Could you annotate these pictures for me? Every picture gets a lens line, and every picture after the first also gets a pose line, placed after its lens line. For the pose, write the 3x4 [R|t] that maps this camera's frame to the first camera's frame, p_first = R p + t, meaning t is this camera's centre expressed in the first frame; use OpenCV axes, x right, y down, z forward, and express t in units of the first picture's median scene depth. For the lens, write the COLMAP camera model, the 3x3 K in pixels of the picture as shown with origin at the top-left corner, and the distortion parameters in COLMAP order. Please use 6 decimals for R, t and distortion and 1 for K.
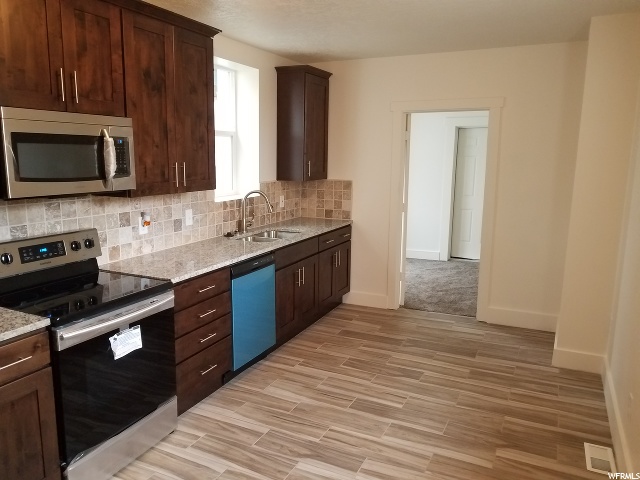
lens RADIAL K [[498.5, 0, 308.1], [0, 498.5, 243.5], [0, 0, 1]] dist [0.001418, -0.011335]
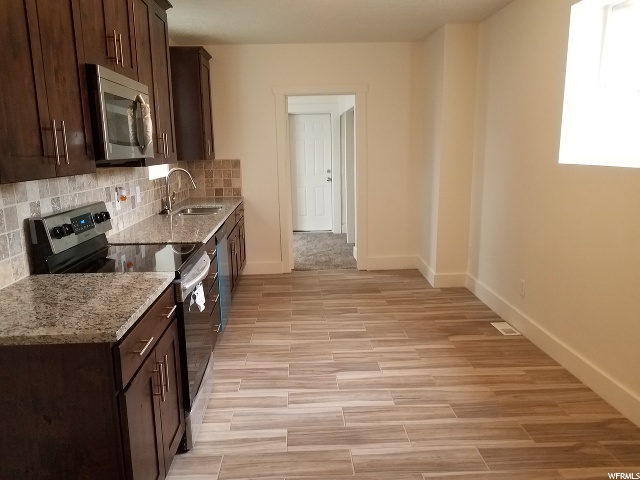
lens RADIAL K [[502.3, 0, 311.8], [0, 502.3, 261.6], [0, 0, 1]] dist [-0.002111, -0.003679]
pose [[0.878441, -0.126569, 0.460784, -0.418324], [0.107506, 0.991910, 0.067509, 0.049761], [-0.465601, -0.009765, 0.884941, -0.041716]]
